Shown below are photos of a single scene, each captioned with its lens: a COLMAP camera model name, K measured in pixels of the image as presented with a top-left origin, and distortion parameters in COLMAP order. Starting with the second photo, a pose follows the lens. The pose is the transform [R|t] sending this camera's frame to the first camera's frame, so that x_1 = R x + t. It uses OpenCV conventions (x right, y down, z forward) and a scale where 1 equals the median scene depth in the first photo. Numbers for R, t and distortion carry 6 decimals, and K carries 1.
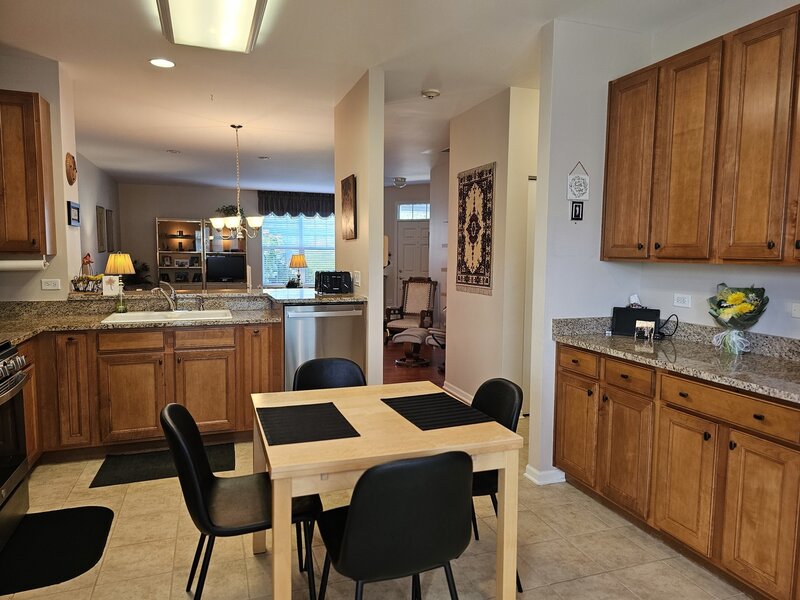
lens RADIAL K [[538.9, 0, 398.9], [0, 538.9, 300.2], [0, 0, 1]] dist [0.044365, -0.013499]
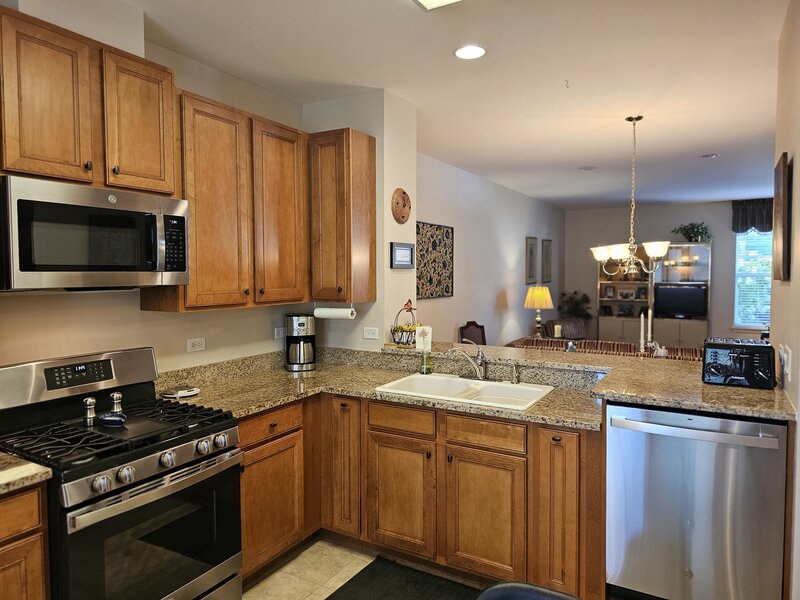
lens RADIAL K [[538.9, 0, 397.1], [0, 538.9, 292.7], [0, 0, 1]] dist [0.044365, -0.013499]
pose [[0.643514, 0.023188, -0.765083, 0.082162], [-0.063154, 0.997741, -0.022880, -0.080457], [0.762824, 0.063042, 0.643525, 0.460505]]
